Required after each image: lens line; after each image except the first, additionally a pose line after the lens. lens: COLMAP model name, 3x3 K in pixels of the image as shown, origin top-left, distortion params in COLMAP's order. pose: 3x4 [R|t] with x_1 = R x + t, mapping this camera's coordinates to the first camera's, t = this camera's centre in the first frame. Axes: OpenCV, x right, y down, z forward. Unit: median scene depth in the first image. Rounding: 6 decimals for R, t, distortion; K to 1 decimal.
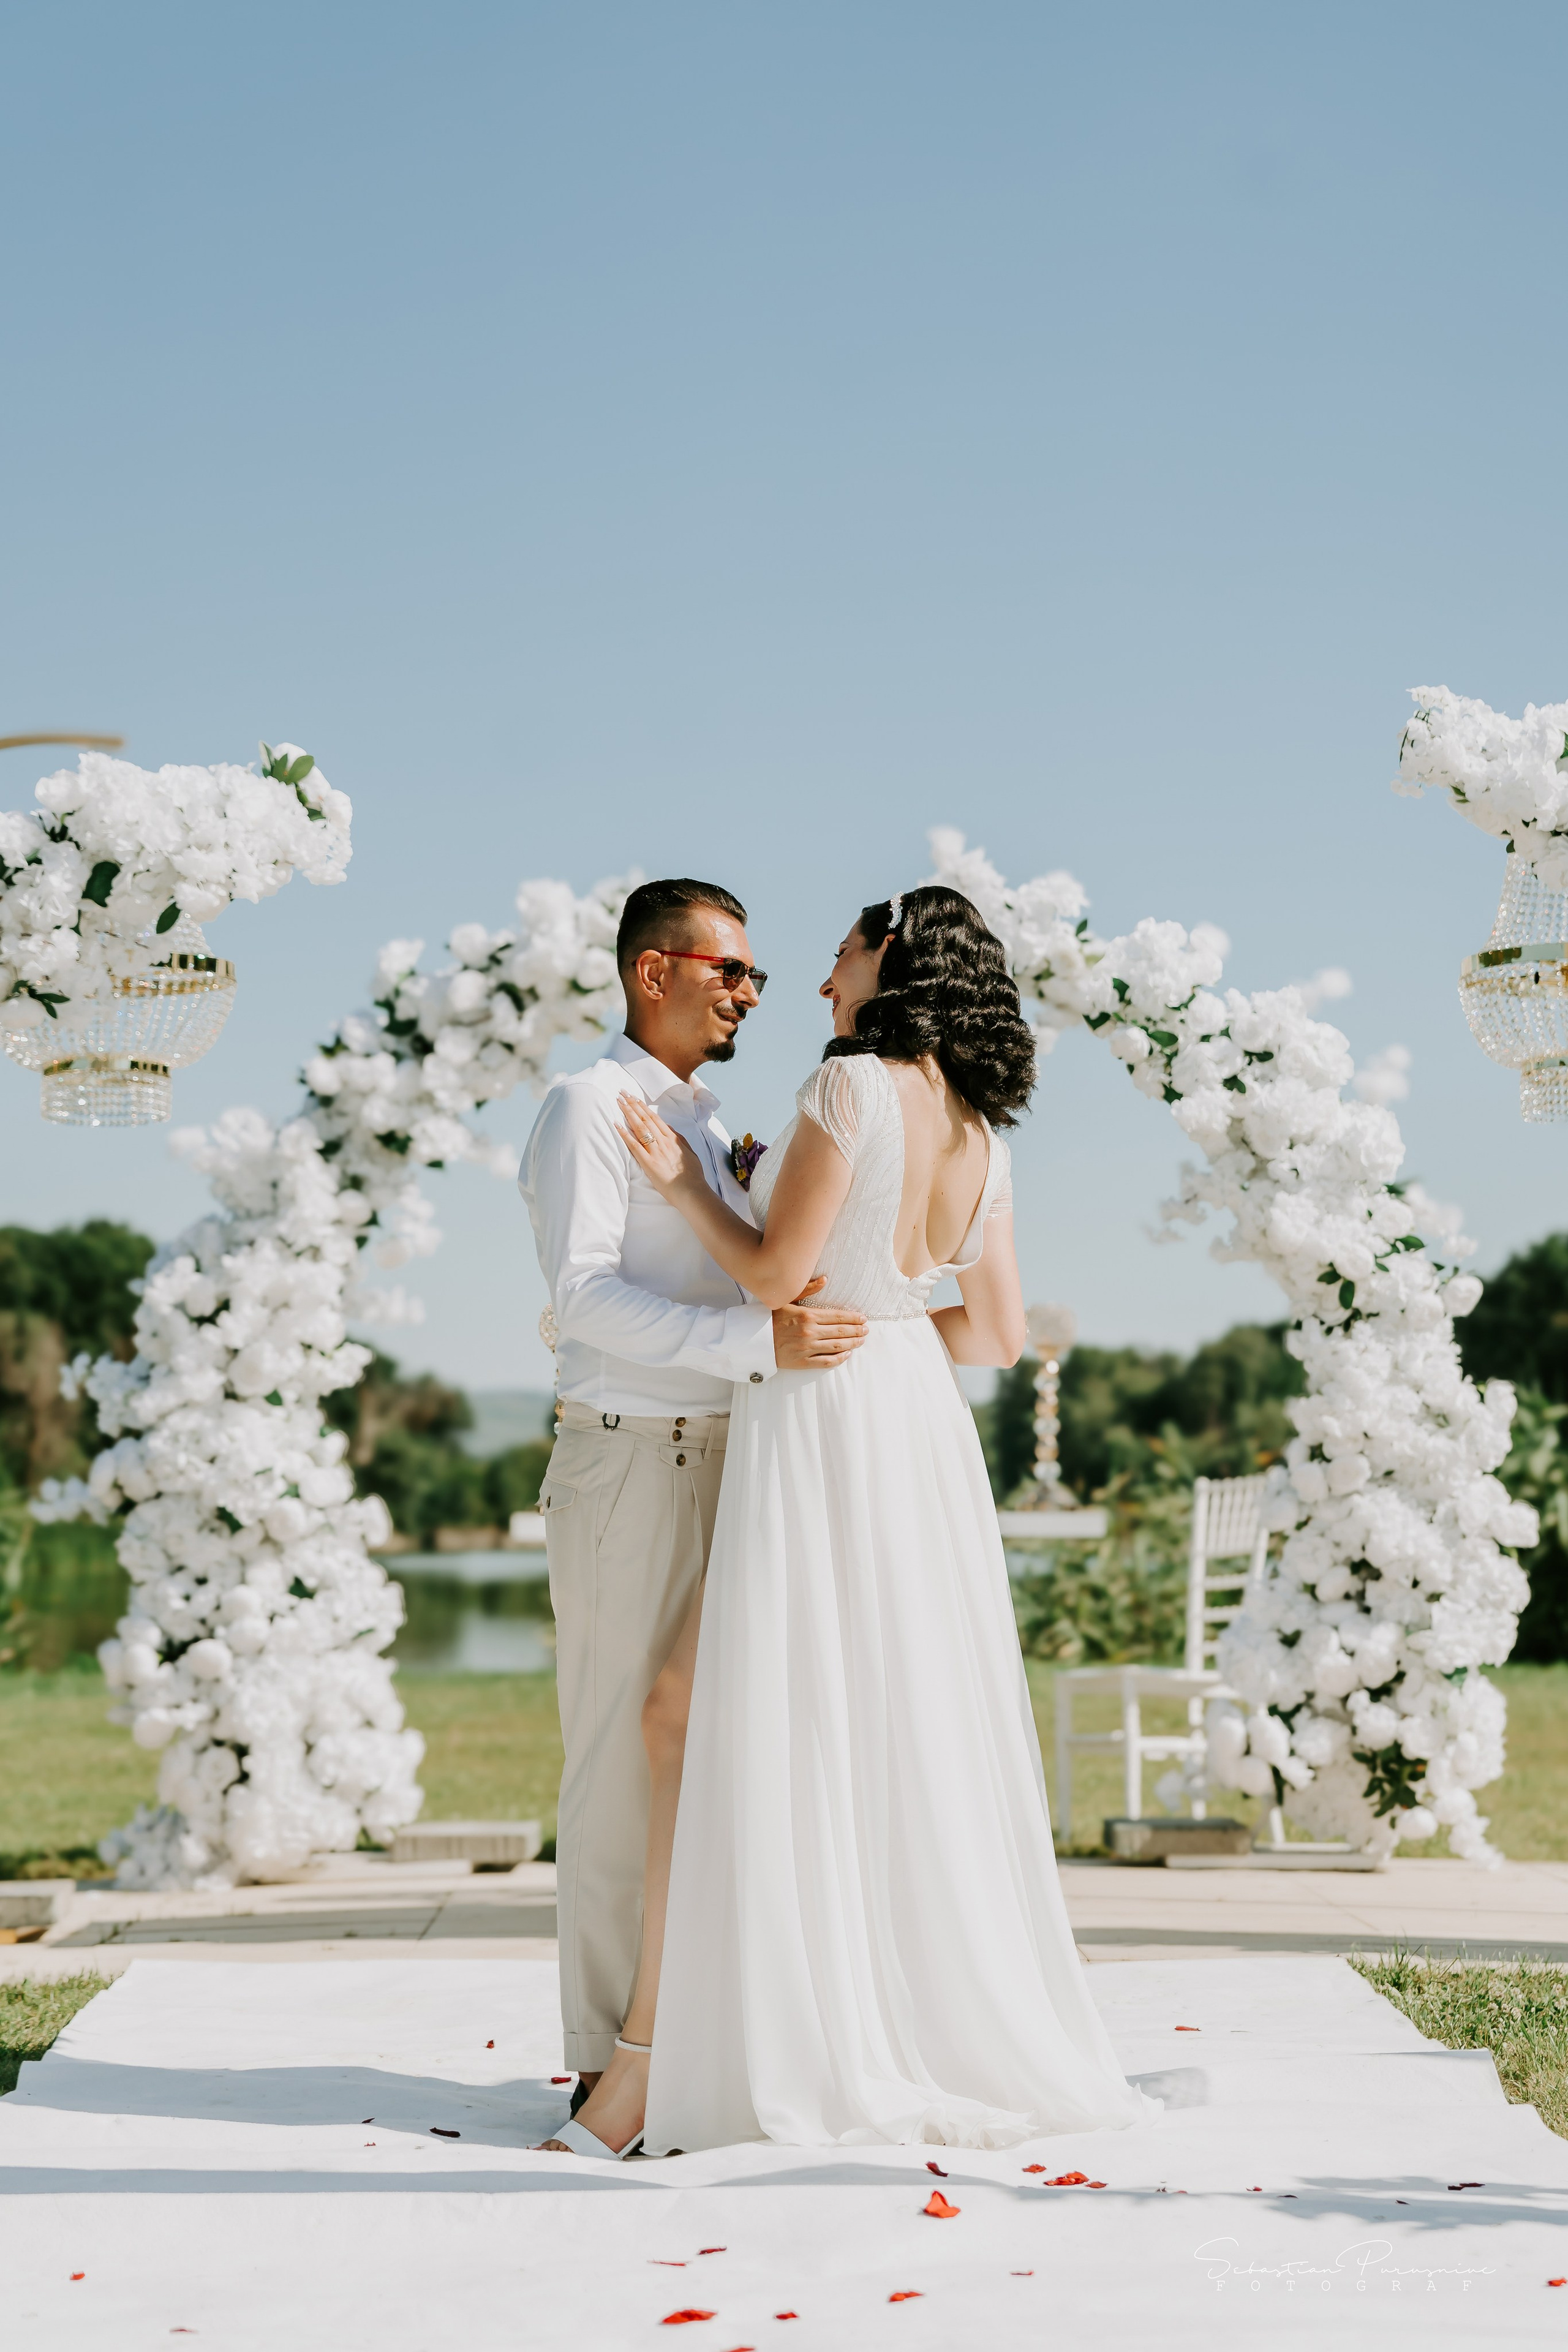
lens RADIAL K [[4170.2, 0, 847.9], [0, 4170.2, 1029.5], [0, 0, 1]] dist [0.426885, -0.086327]
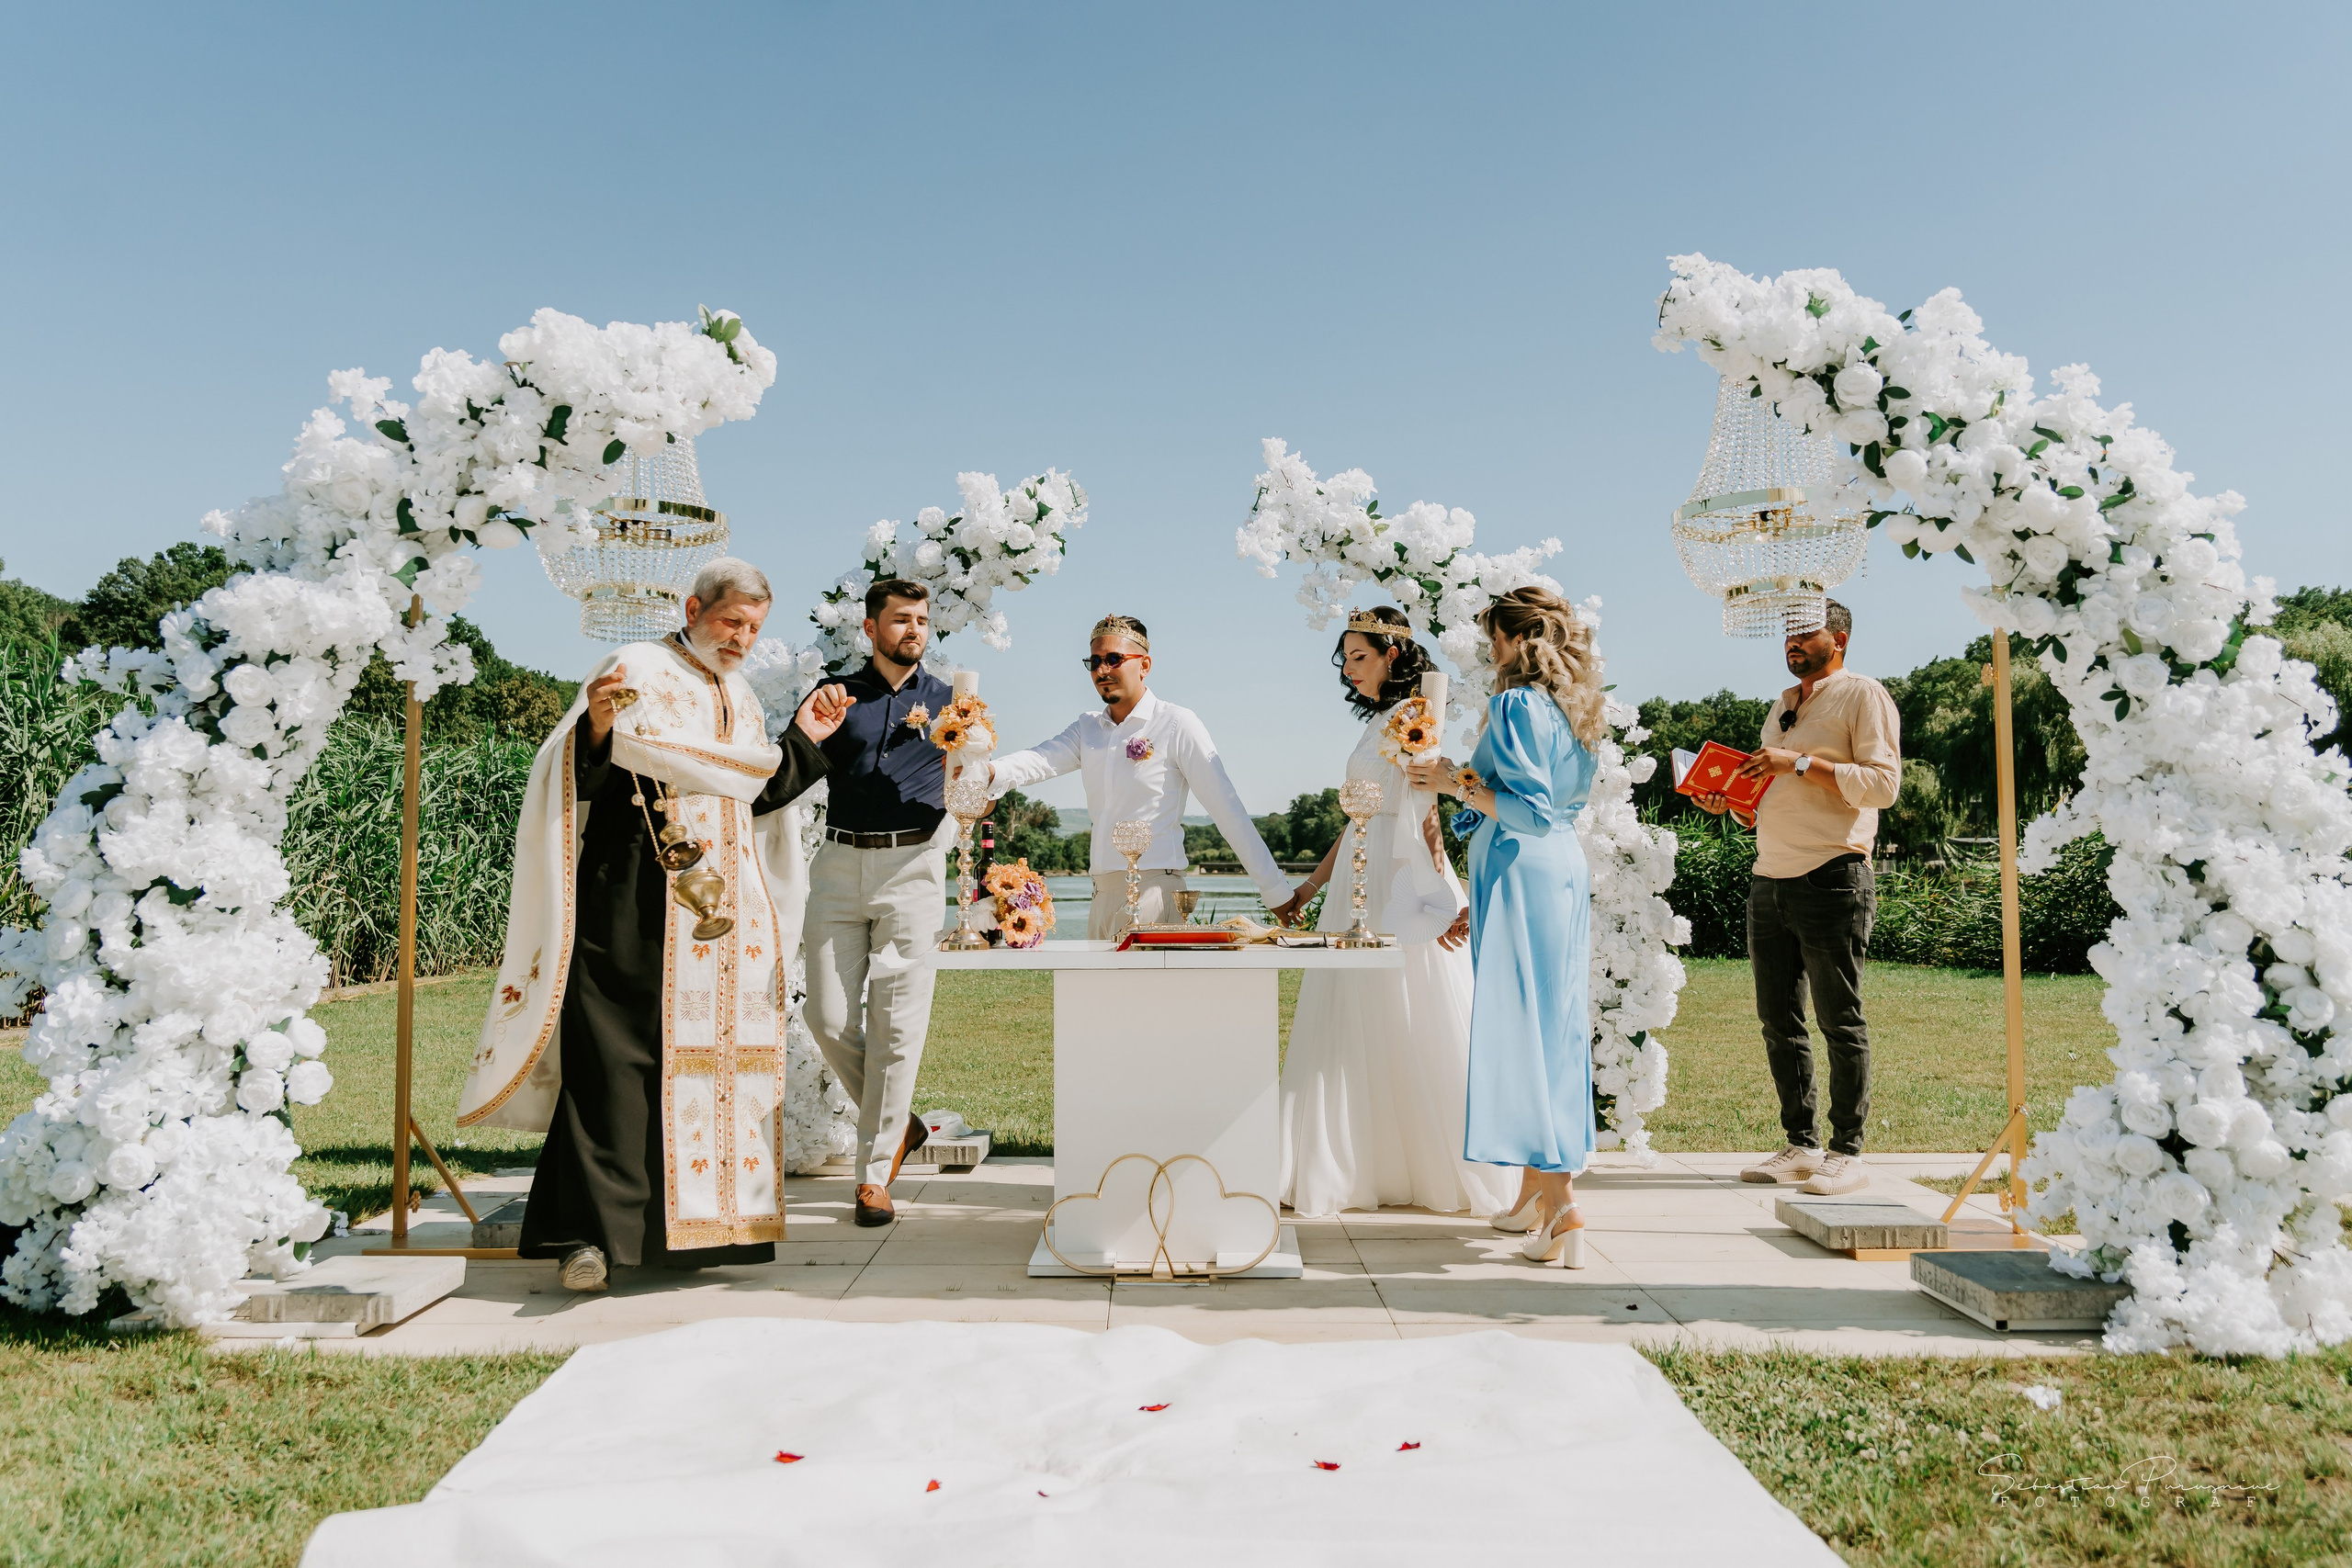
lens RADIAL K [[1849.1, 0, 1176.0], [0, 1849.1, 784.0], [0, 0, 1]] dist [-0.001145, -0.001059]
pose [[0.999651, -0.001246, -0.026386, 0.007076], [0.003150, 0.997382, 0.072246, 0.023082], [0.026227, -0.072304, 0.997038, 0.384823]]
